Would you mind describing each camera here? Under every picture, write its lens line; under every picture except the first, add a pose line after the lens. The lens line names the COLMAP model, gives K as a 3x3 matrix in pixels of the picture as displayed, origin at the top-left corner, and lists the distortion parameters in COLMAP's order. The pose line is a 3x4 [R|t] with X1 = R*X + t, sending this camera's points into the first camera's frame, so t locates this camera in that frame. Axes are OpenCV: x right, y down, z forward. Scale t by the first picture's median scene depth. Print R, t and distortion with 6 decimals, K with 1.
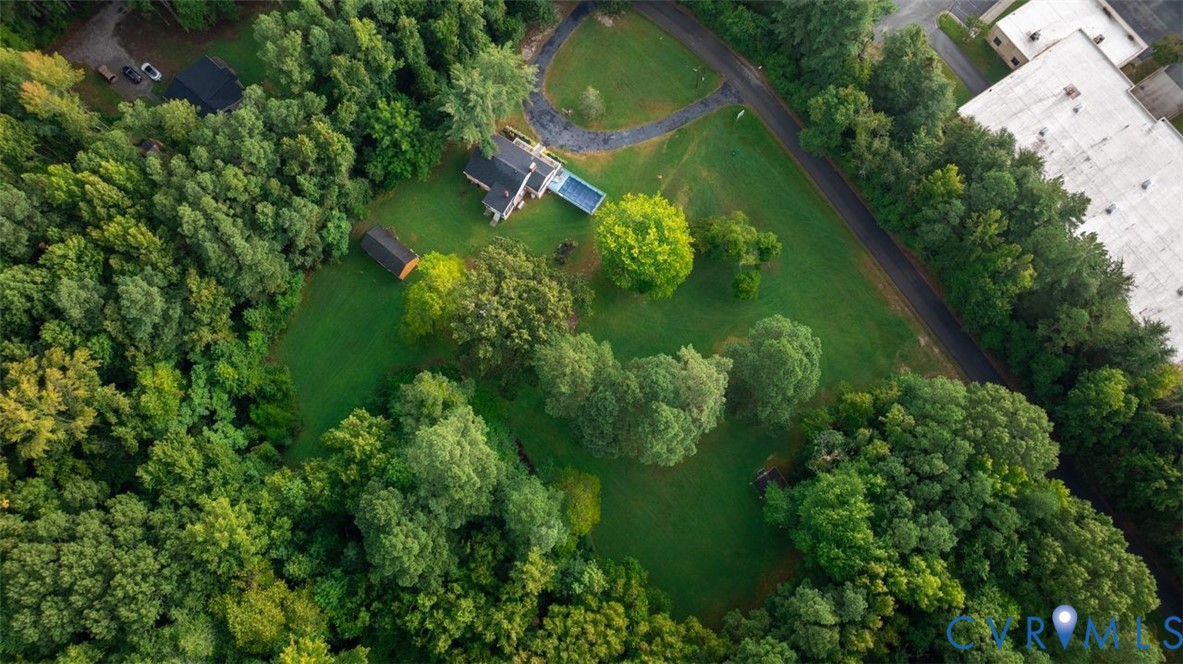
lens RADIAL K [[830.9, 0, 597.0], [0, 830.9, 334.3], [0, 0, 1]] dist [-0.047937, 0.039234]
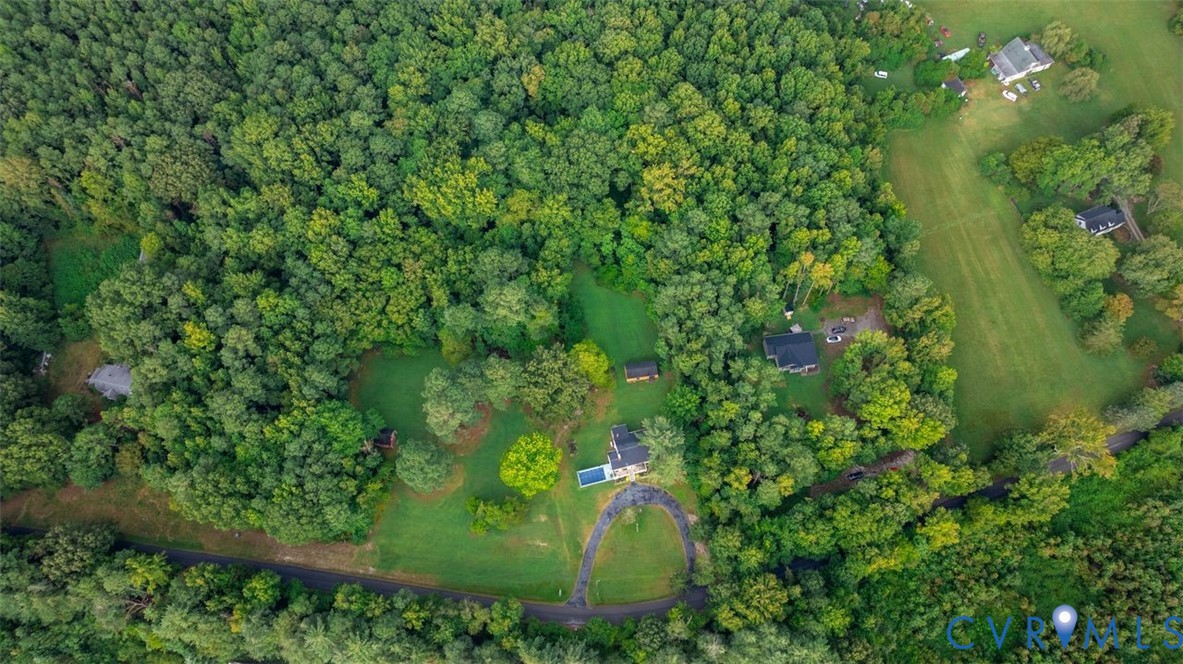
lens RADIAL K [[830.9, 0, 599.8], [0, 830.9, 327.7], [0, 0, 1]] dist [-0.047937, 0.039234]
pose [[-0.672950, 0.670249, -0.312898, 0.330639], [-0.720343, -0.497716, 0.483099, -0.966591], [0.168062, 0.550495, 0.817747, -0.535652]]
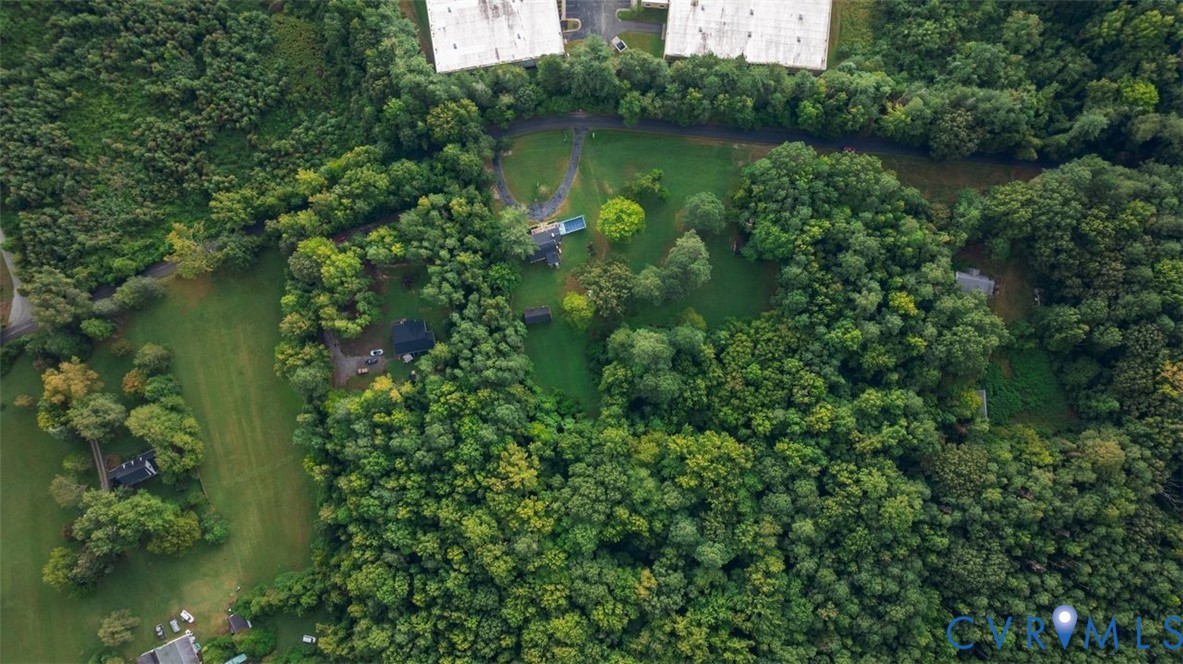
lens RADIAL K [[830.9, 0, 594.0], [0, 830.9, 336.6], [0, 0, 1]] dist [-0.047937, 0.039234]
pose [[0.639701, -0.768619, -0.002675, -0.233479], [0.750968, 0.624262, 0.215276, -0.479546], [-0.163795, -0.139721, 0.976550, -1.228609]]
